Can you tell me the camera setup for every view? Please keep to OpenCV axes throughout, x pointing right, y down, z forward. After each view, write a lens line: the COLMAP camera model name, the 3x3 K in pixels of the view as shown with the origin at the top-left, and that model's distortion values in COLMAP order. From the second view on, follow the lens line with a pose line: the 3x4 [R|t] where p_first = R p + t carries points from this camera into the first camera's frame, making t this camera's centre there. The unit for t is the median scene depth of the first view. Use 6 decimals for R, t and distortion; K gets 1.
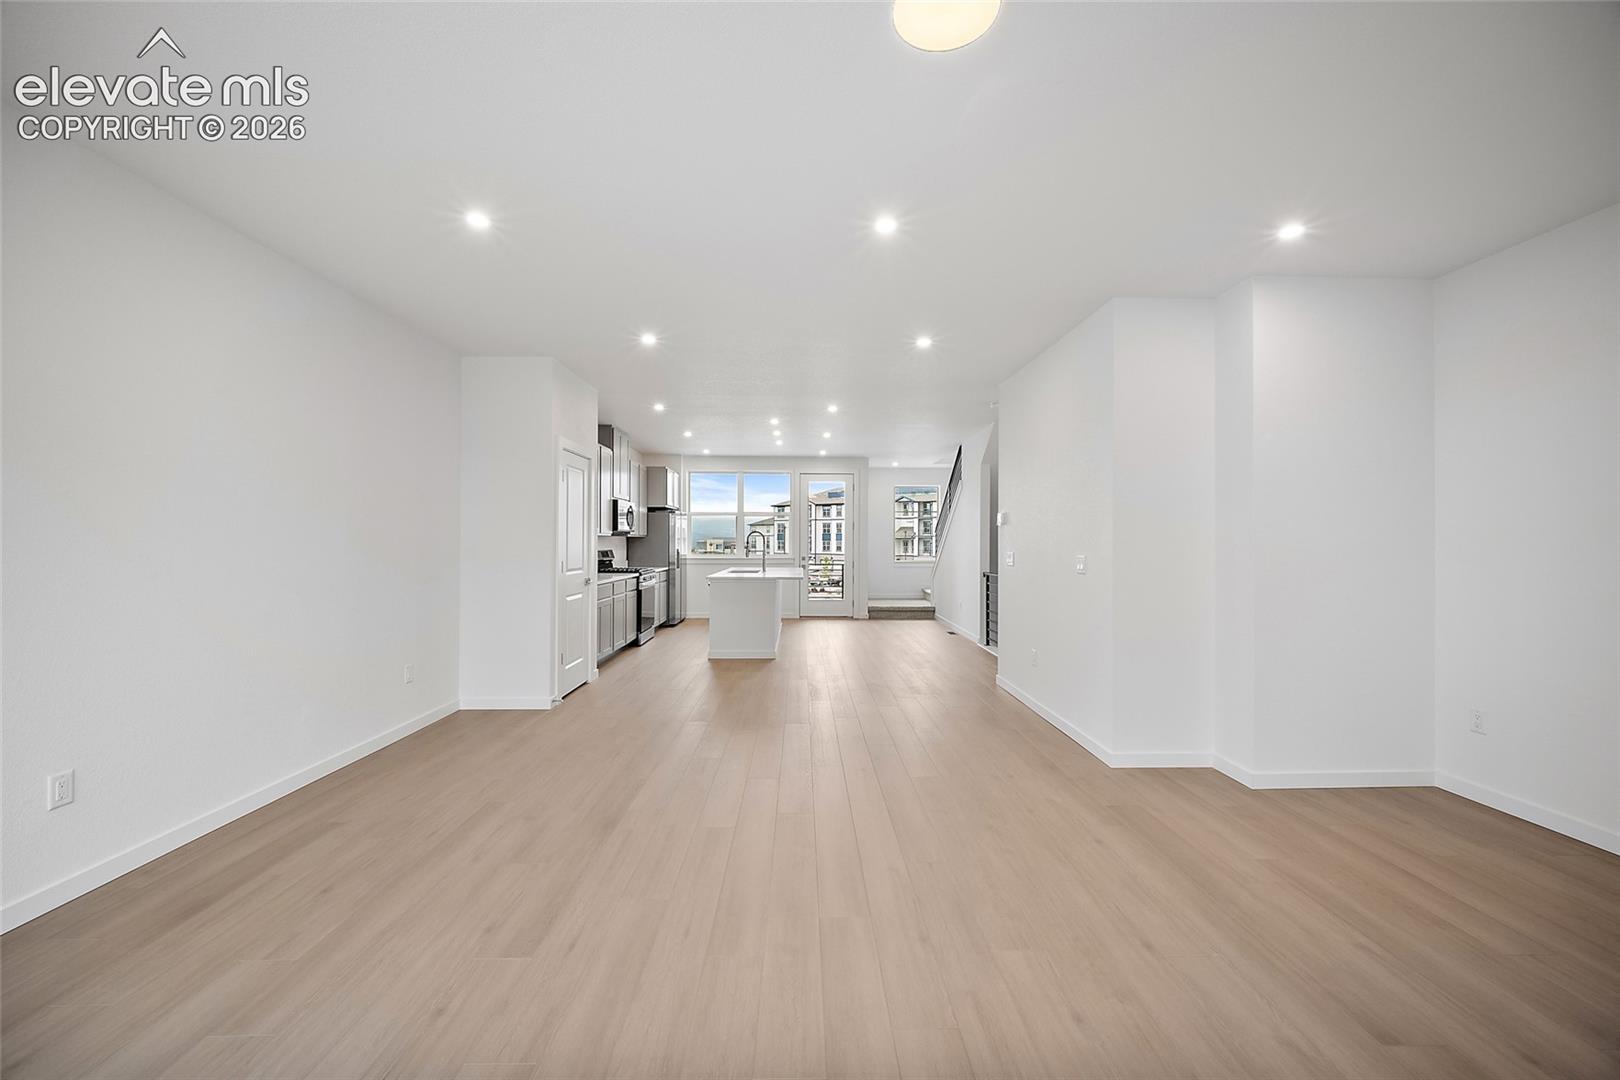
lens RADIAL K [[630.9, 0, 811.1], [0, 630.9, 533.9], [0, 0, 1]] dist [-0.002555, 0.000109]
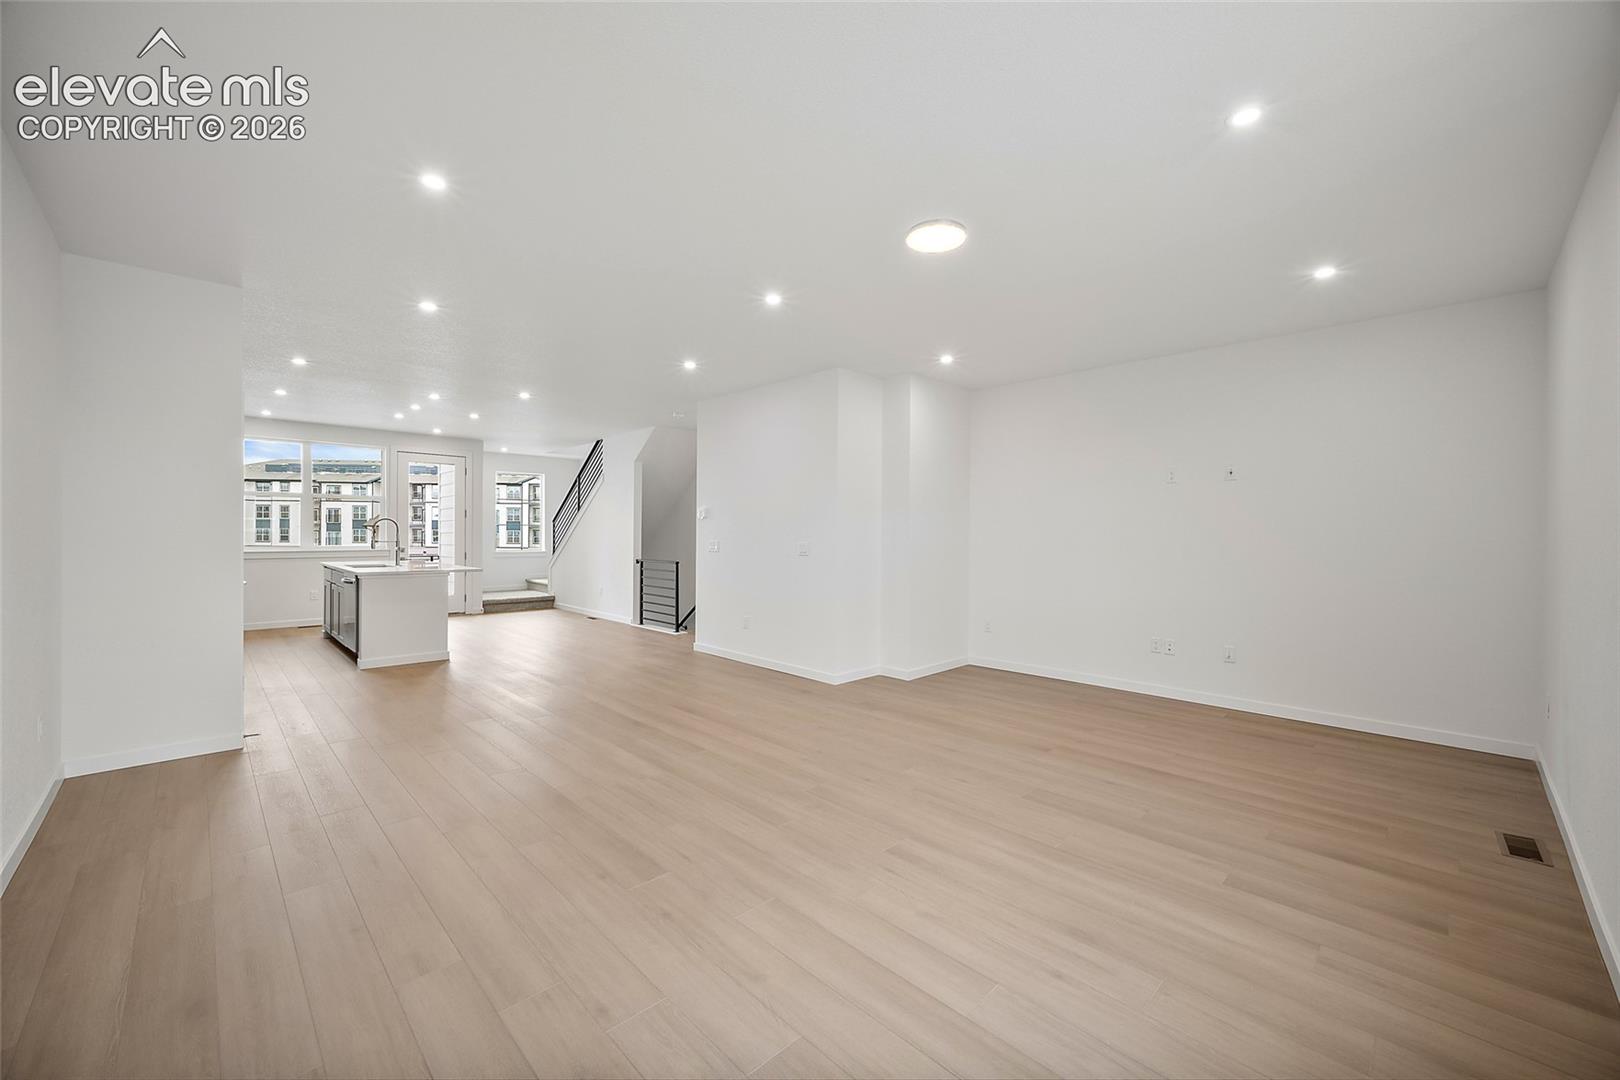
lens RADIAL K [[630.9, 0, 811.1], [0, 630.9, 533.9], [0, 0, 1]] dist [-0.002555, 0.000109]
pose [[0.726508, 0.002762, 0.687153, -0.198621], [-0.014432, 0.999833, 0.011240, -0.000671], [-0.687007, -0.018083, 0.726426, -0.012751]]
